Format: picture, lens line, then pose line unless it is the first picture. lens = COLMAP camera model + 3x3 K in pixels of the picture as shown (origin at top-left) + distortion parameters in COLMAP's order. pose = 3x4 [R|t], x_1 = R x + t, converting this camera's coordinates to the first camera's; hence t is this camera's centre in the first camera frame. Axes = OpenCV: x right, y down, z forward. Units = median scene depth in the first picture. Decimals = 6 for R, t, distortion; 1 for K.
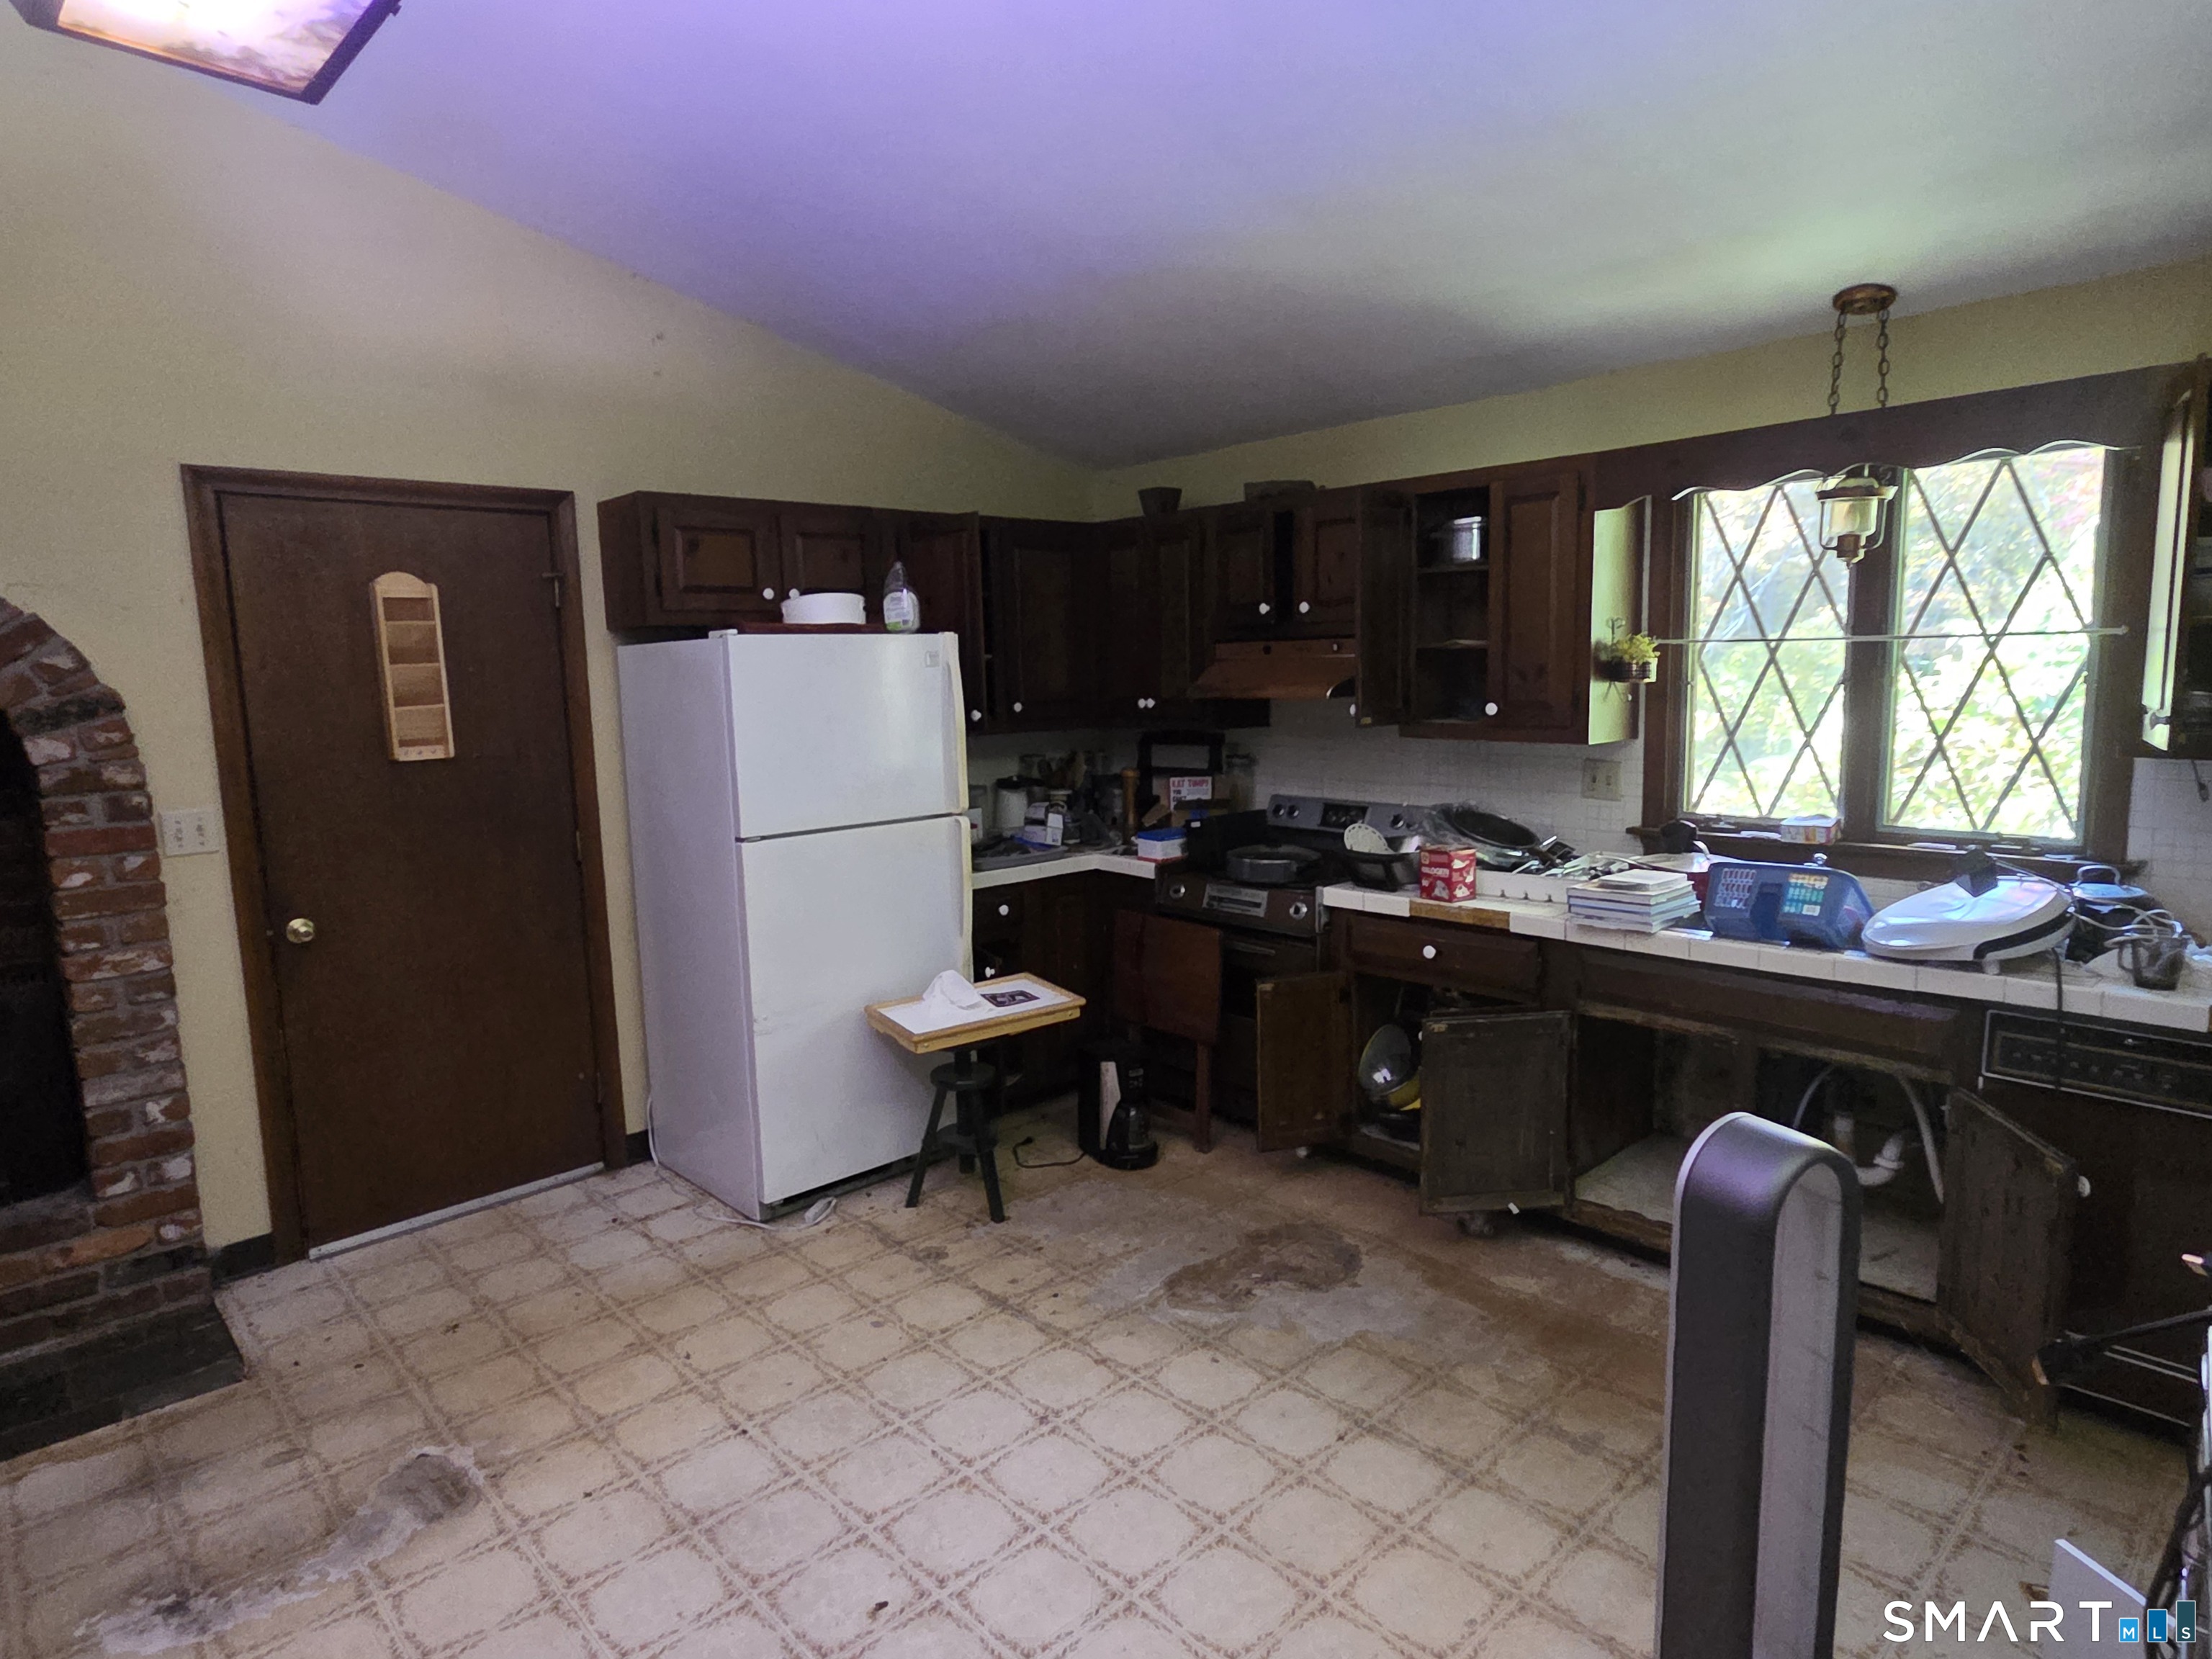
lens RADIAL K [[1250.9, 0, 1106.6], [0, 1250.9, 833.2], [0, 0, 1]] dist [-0.005822, -0.001377]
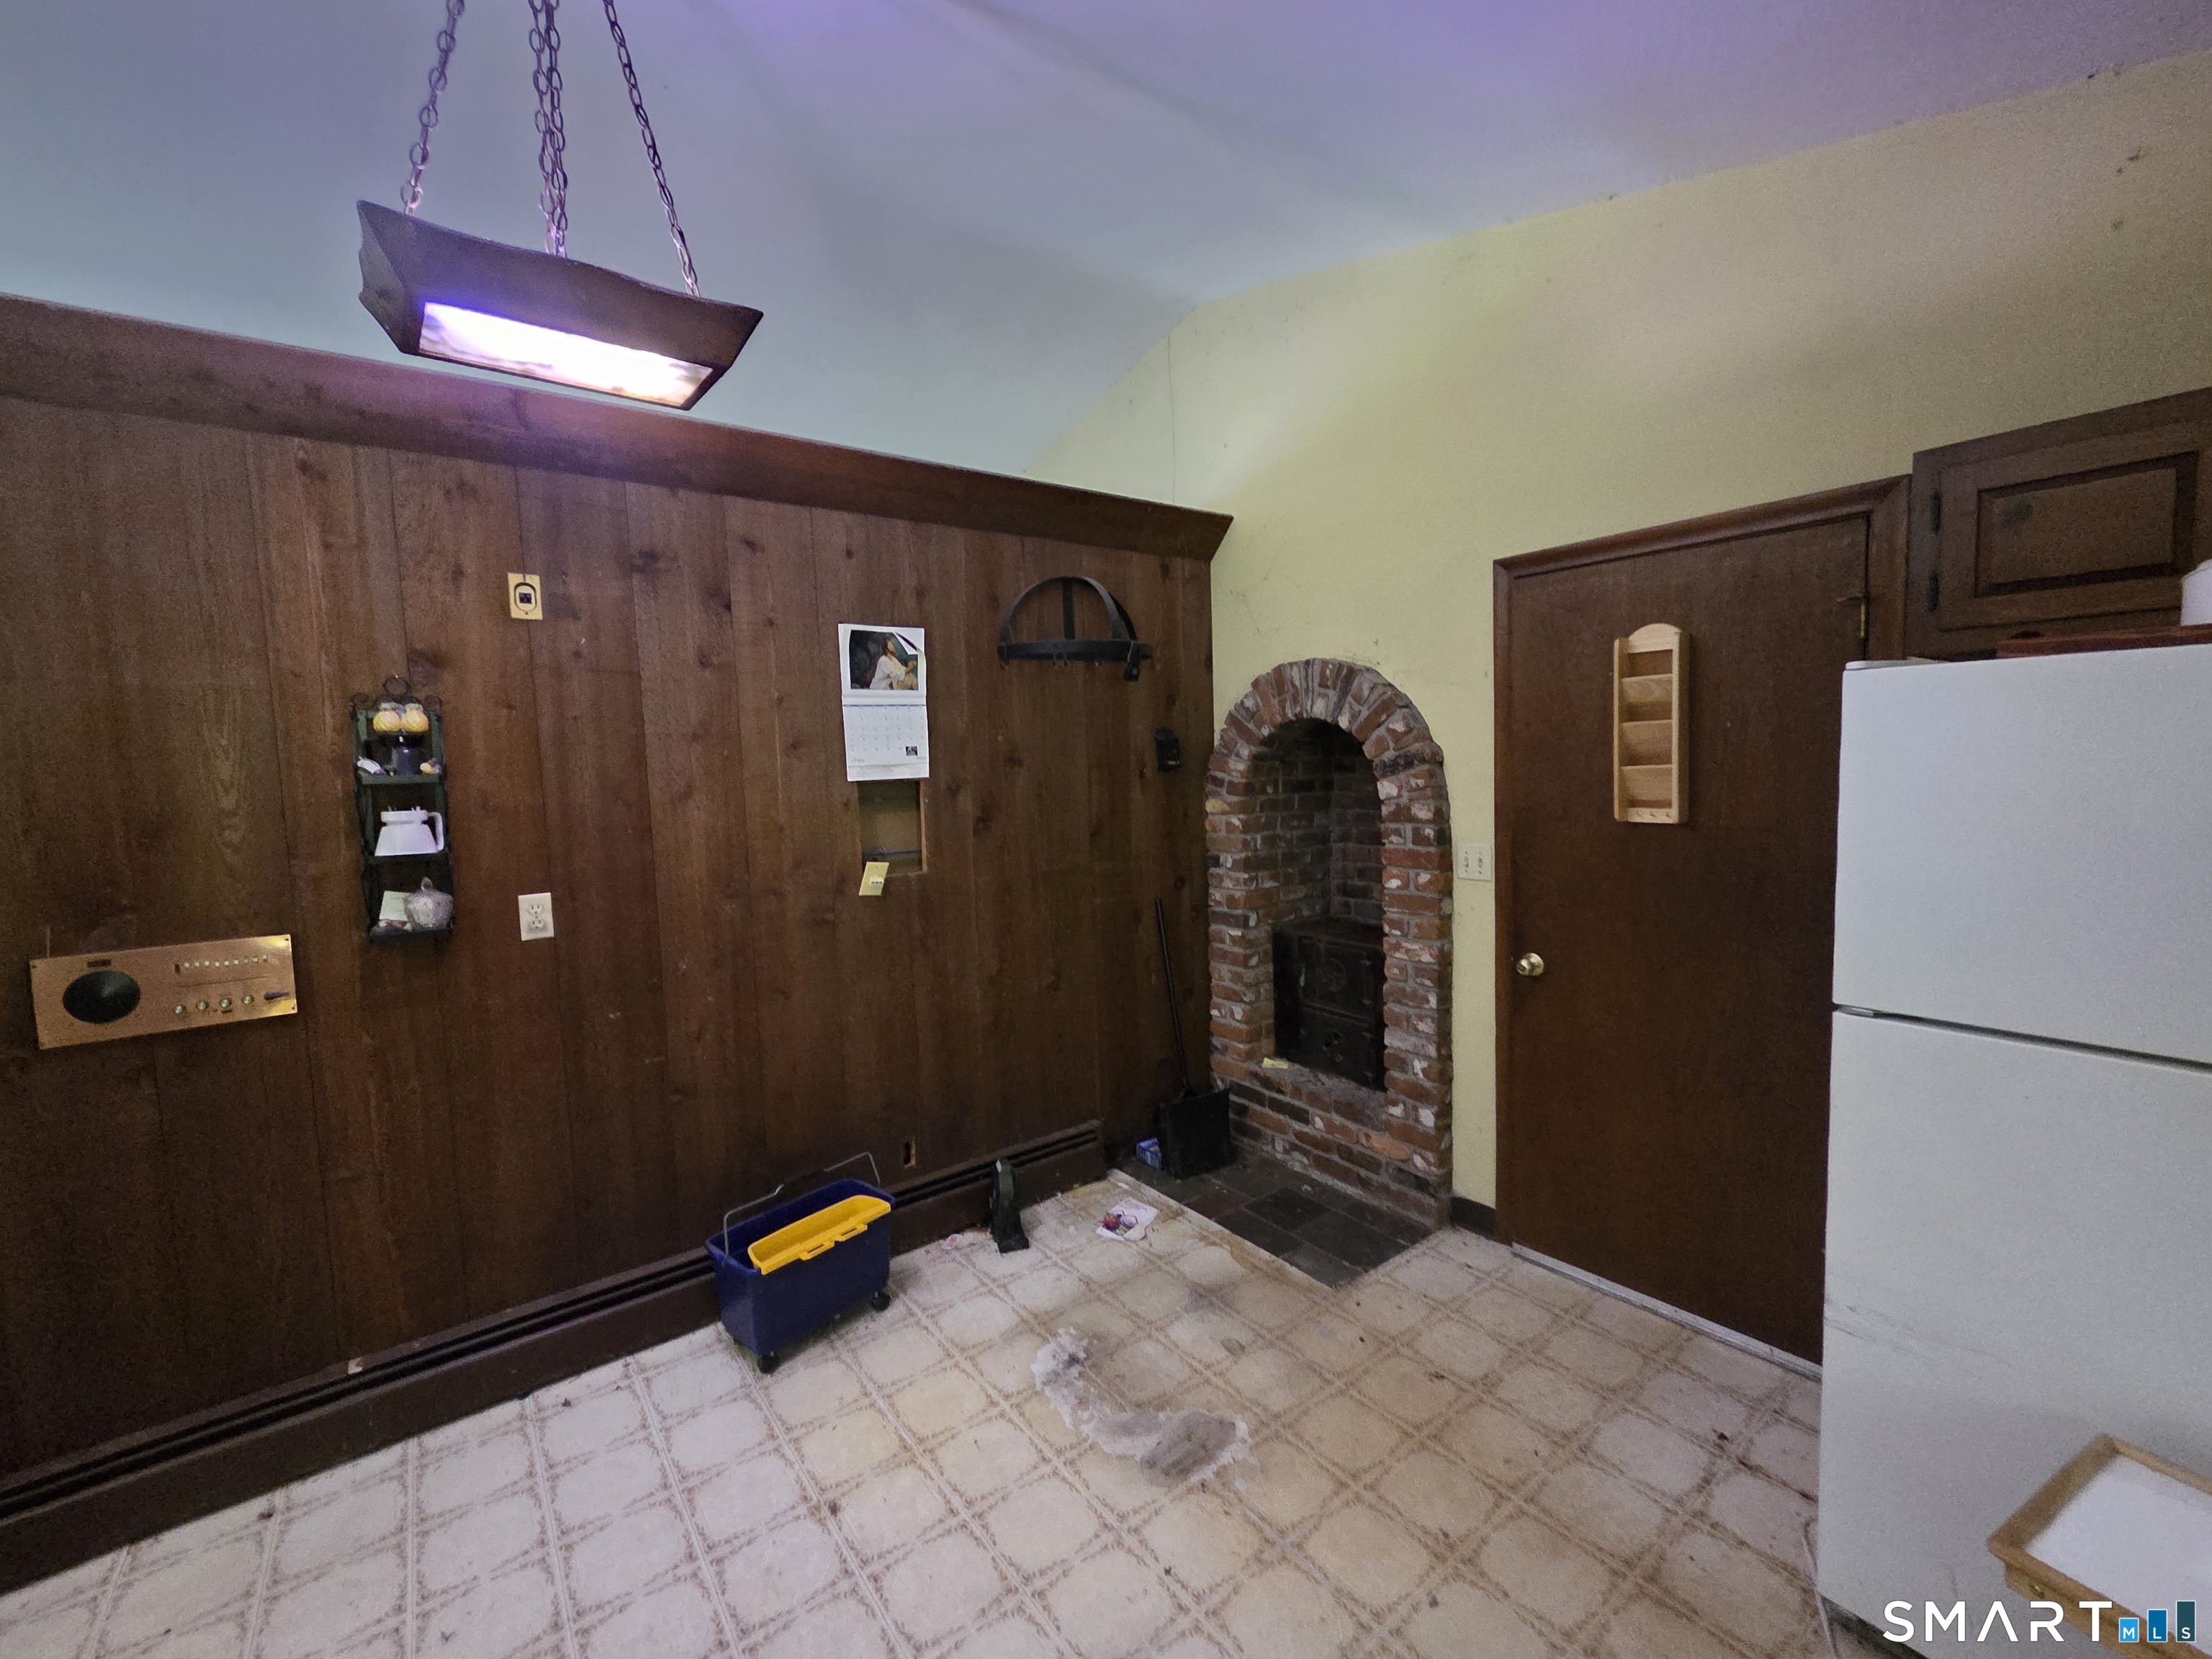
lens RADIAL K [[908.3, 0, 1104.9], [0, 908.3, 825.2], [0, 0, 1]] dist [0.001151, -0.000424]
pose [[-0.103291, 0.103583, -0.989243, 0.195003], [-0.098606, 0.988597, 0.113812, -0.108407], [0.989751, 0.109301, -0.091899, 0.756378]]
